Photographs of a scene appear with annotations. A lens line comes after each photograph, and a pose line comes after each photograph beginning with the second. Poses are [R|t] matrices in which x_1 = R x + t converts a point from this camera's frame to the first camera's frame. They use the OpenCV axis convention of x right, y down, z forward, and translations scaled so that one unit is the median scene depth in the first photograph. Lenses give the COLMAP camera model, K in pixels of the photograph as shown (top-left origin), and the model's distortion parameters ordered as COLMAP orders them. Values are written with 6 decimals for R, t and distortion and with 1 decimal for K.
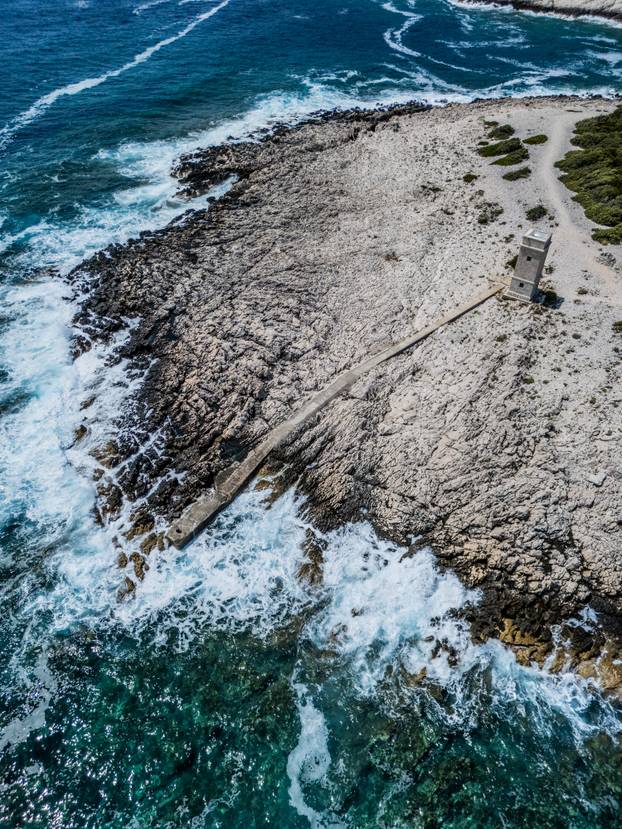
lens RADIAL K [[605.0, 0, 310.7], [0, 605.0, 413.8], [0, 0, 1]] dist [0.102145, -0.105210]
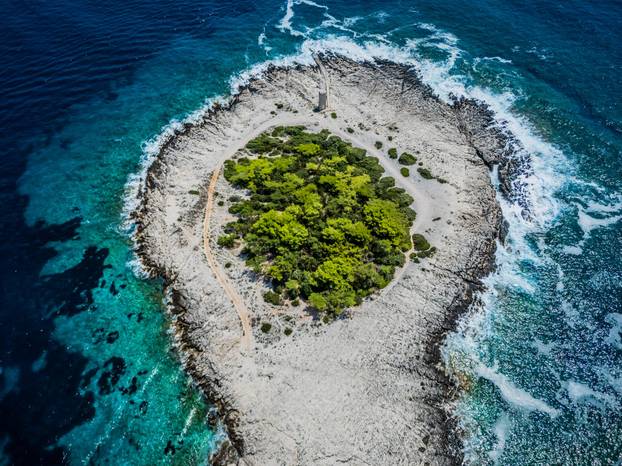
lens RADIAL K [[437.3, 0, 312.3], [0, 437.3, 236.6], [0, 0, 1]] dist [0.336474, -0.374943]
pose [[-0.611747, 0.600942, -0.514426, 2.427478], [-0.541675, 0.155704, 0.826041, -2.463934], [0.576501, 0.783981, 0.230264, 1.060801]]
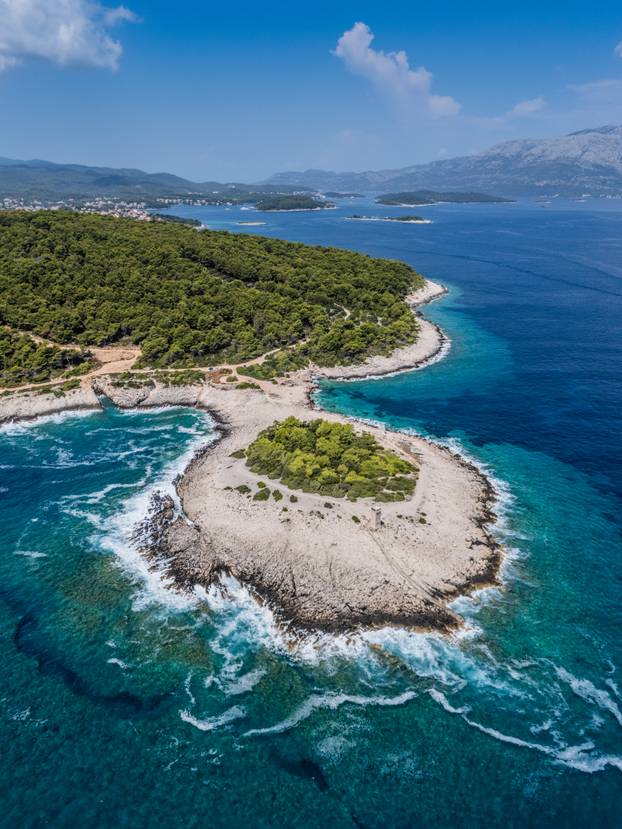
lens RADIAL K [[609.4, 0, 310.9], [0, 609.4, 414.0], [0, 0, 1]] dist [0.071656, -0.050089]
pose [[0.302613, -0.344177, 0.888801, -2.433228], [0.638360, 0.765658, 0.079147, -1.159666], [-0.707758, 0.543425, 0.451407, -0.451141]]
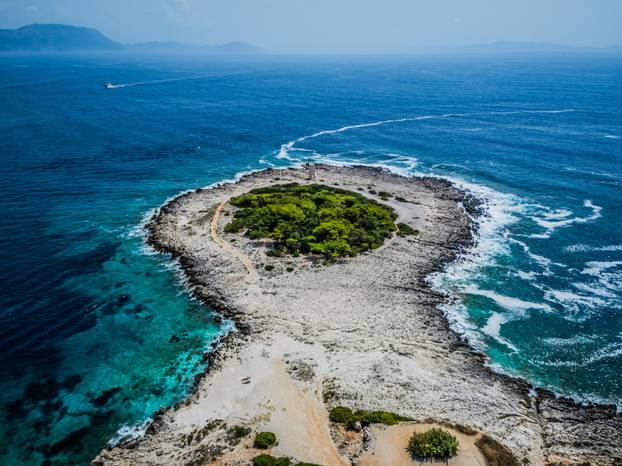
lens RADIAL K [[437.3, 0, 312.3], [0, 437.3, 236.6], [0, 0, 1]] dist [0.336474, -0.374943]
pose [[-0.577398, 0.292819, -0.762148, 3.190763], [-0.556357, 0.542092, 0.629765, -2.177337], [0.597561, 0.787651, -0.150091, 2.007462]]
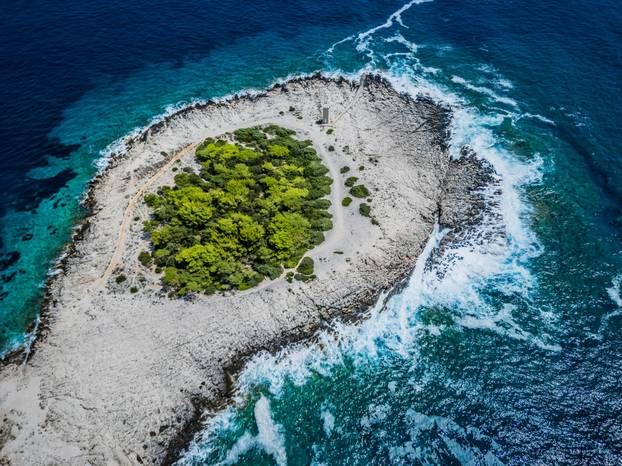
lens RADIAL K [[437.3, 0, 312.3], [0, 437.3, 236.6], [0, 0, 1]] dist [0.336474, -0.374943]
pose [[-0.915117, 0.295579, -0.274216, 1.505713], [-0.278930, 0.026983, 0.959932, -3.023581], [0.291135, 0.954937, 0.057753, 1.644408]]
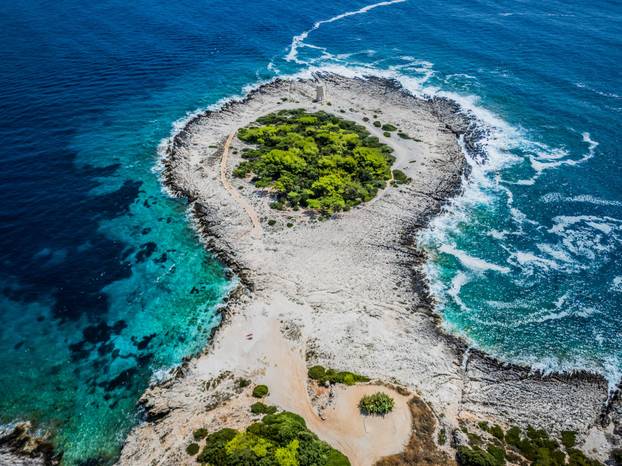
lens RADIAL K [[437.3, 0, 312.3], [0, 437.3, 236.6], [0, 0, 1]] dist [0.336474, -0.374943]
pose [[-0.615677, 0.484571, -0.621396, 3.151348], [-0.538679, 0.316729, 0.780709, -2.621115], [0.575123, 0.815398, 0.066025, 1.727386]]
